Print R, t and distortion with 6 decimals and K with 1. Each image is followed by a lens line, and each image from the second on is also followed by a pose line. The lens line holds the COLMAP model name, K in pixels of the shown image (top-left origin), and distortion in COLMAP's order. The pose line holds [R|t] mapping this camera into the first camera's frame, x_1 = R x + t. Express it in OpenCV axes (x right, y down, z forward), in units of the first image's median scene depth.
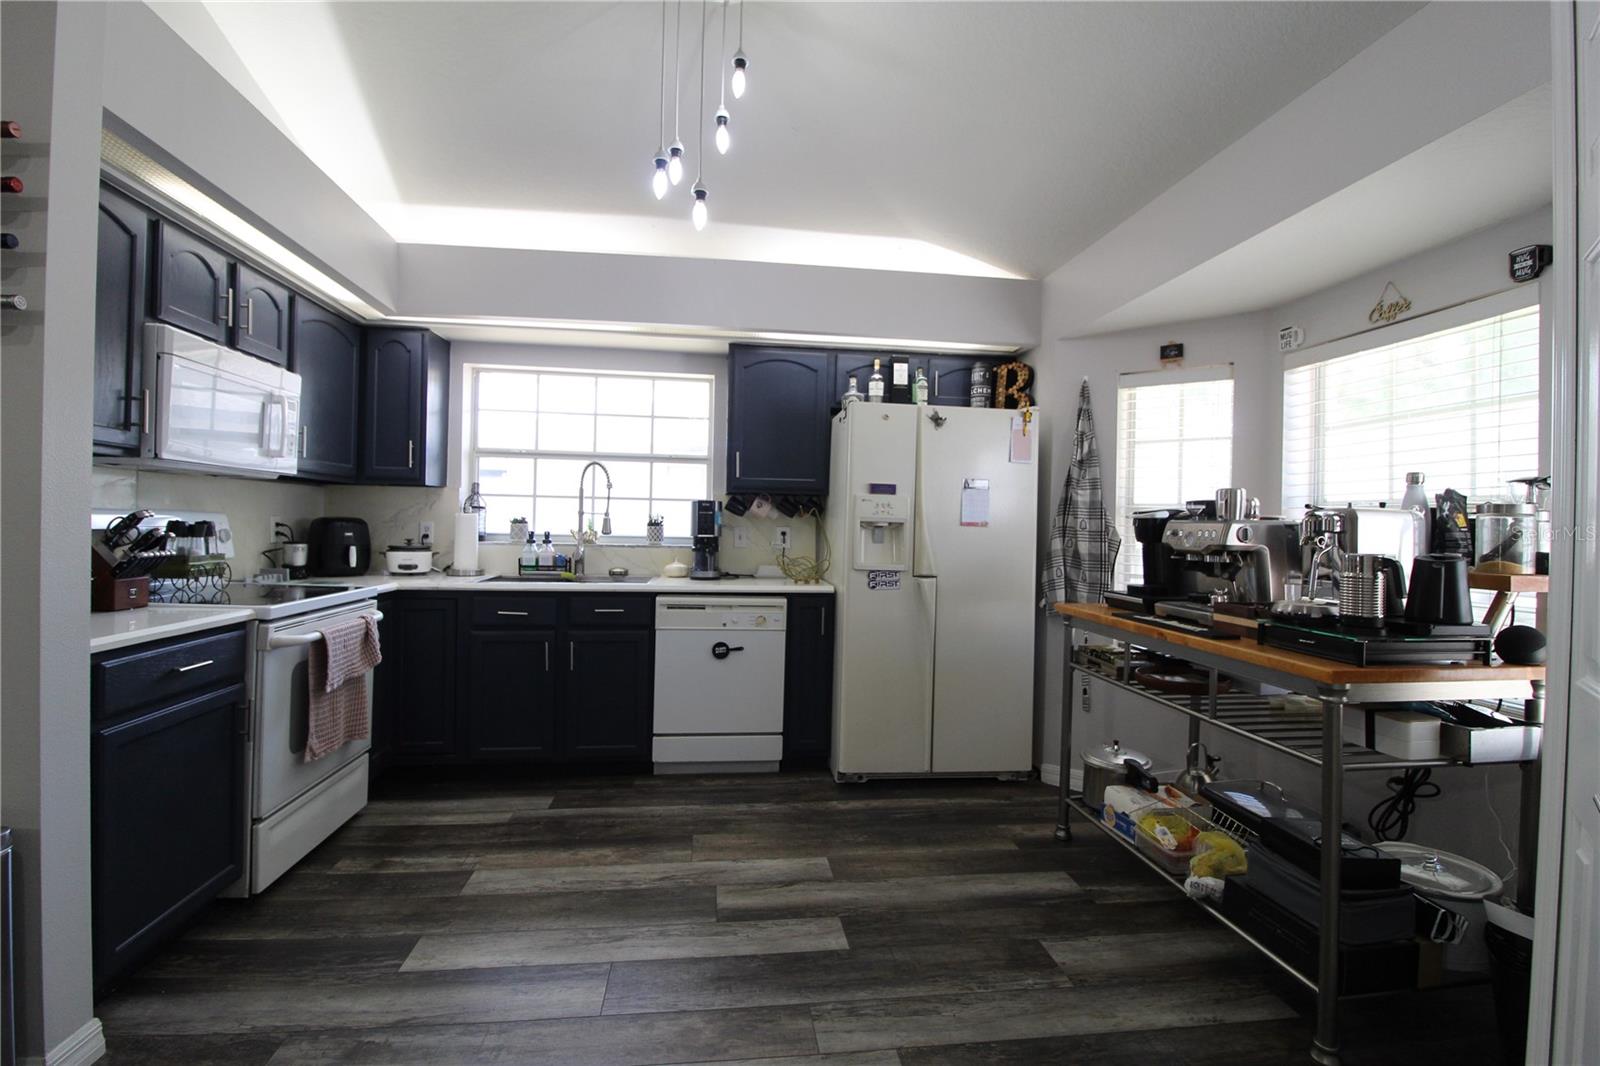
lens RADIAL K [[738.7, 0, 798.5], [0, 738.7, 527.7], [0, 0, 1]] dist [-0.006757, -0.009138]
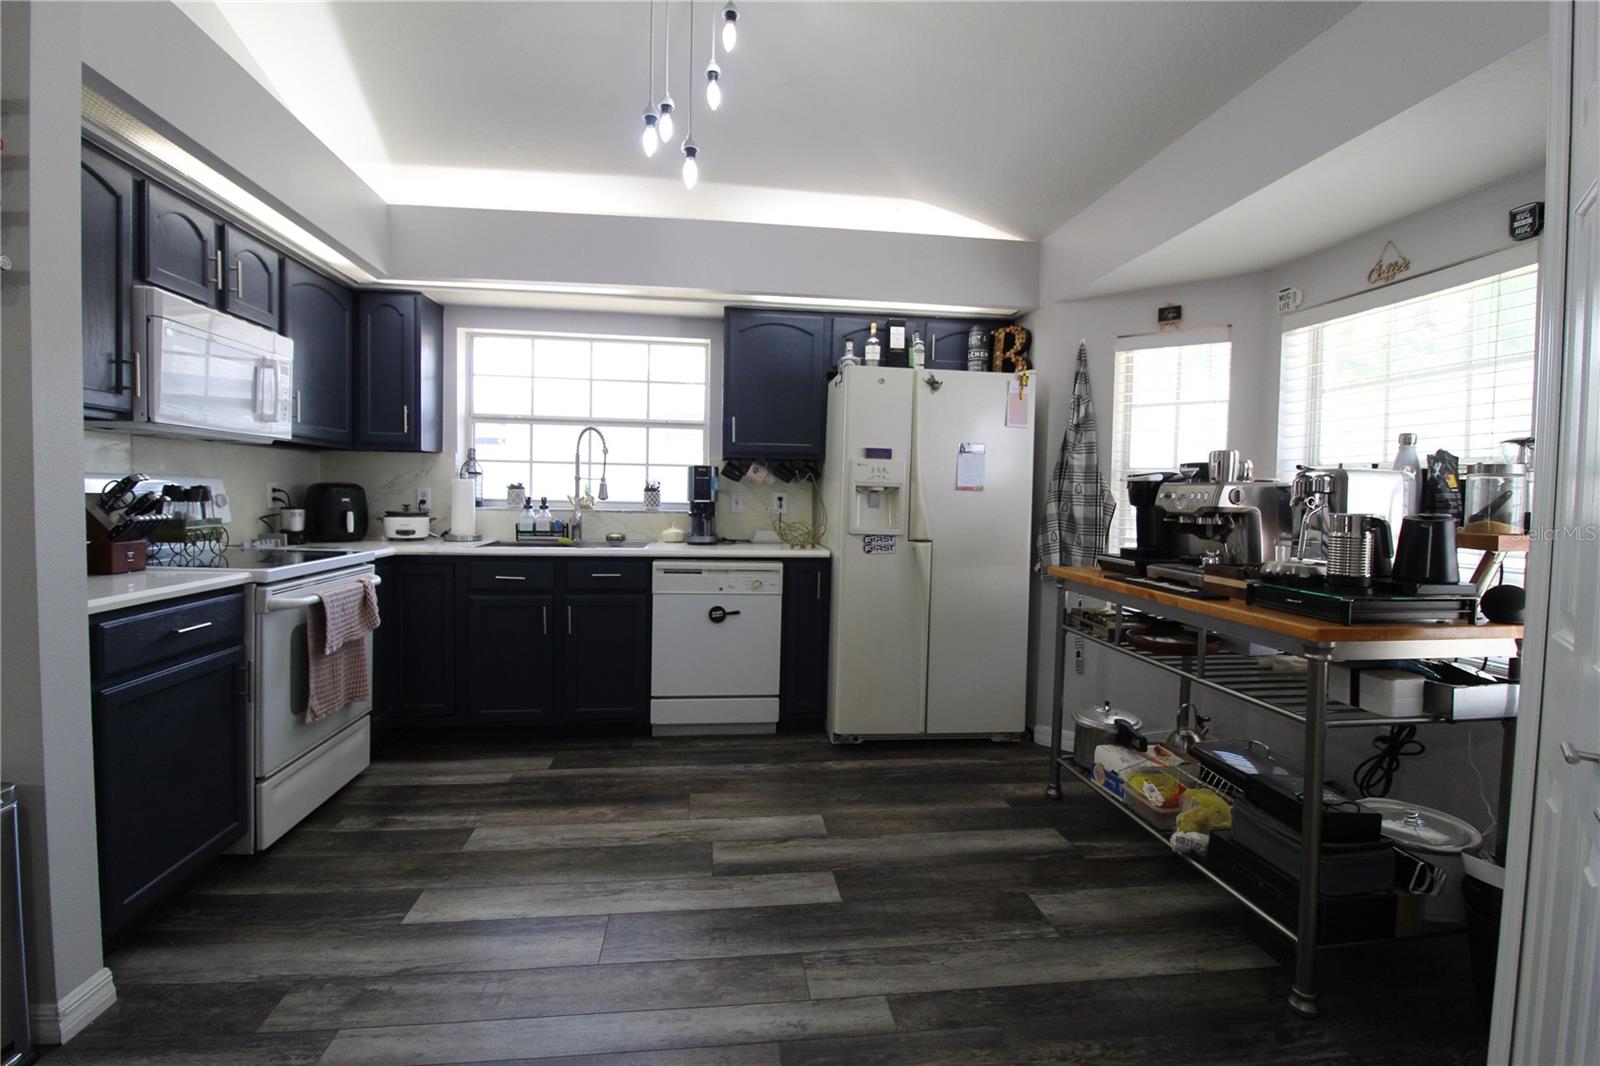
lens RADIAL K [[738.7, 0, 798.8], [0, 738.7, 524.7], [0, 0, 1]] dist [-0.006757, -0.009138]
pose [[0.999998, -0.001852, -0.000975, 0.008336], [0.001888, 0.999253, 0.038606, 0.006307], [0.000902, -0.038608, 0.999254, -0.002763]]
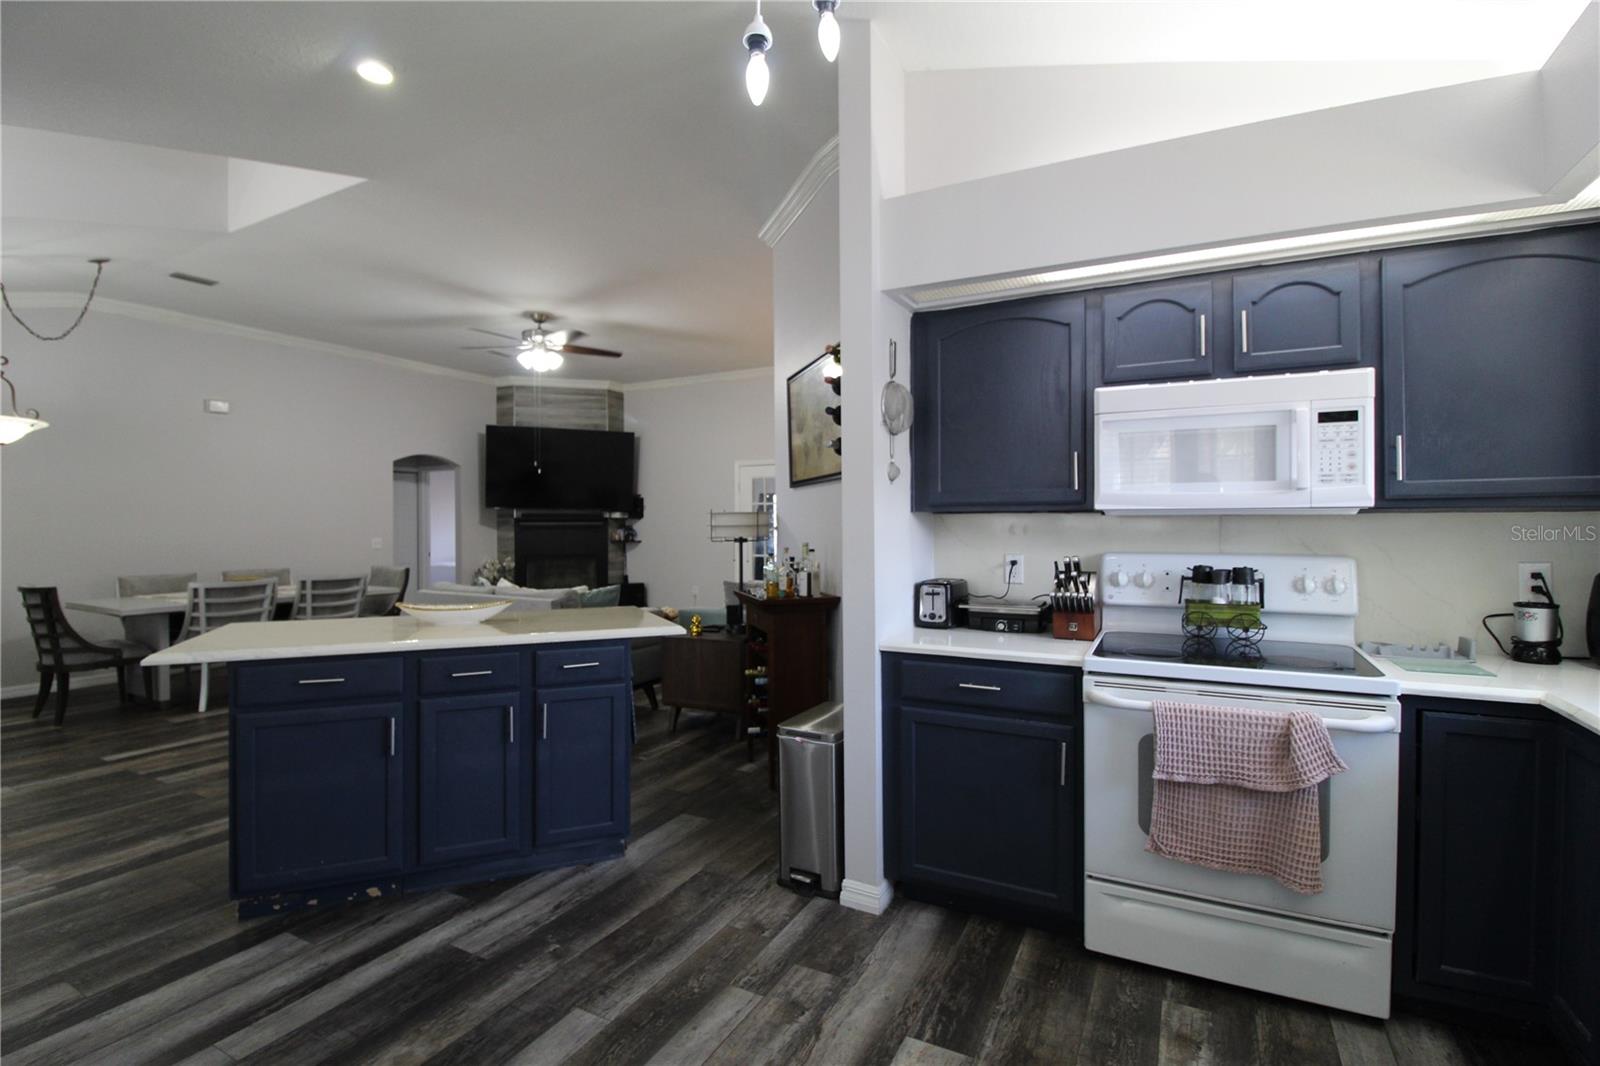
lens RADIAL K [[738.7, 0, 798.7], [0, 738.7, 526.2], [0, 0, 1]] dist [-0.006757, -0.009138]
pose [[-0.572568, -0.015582, -0.819709, 0.231730], [-0.011936, 0.999872, -0.010669, -0.039560], [0.819771, 0.003675, -0.572680, 0.969385]]
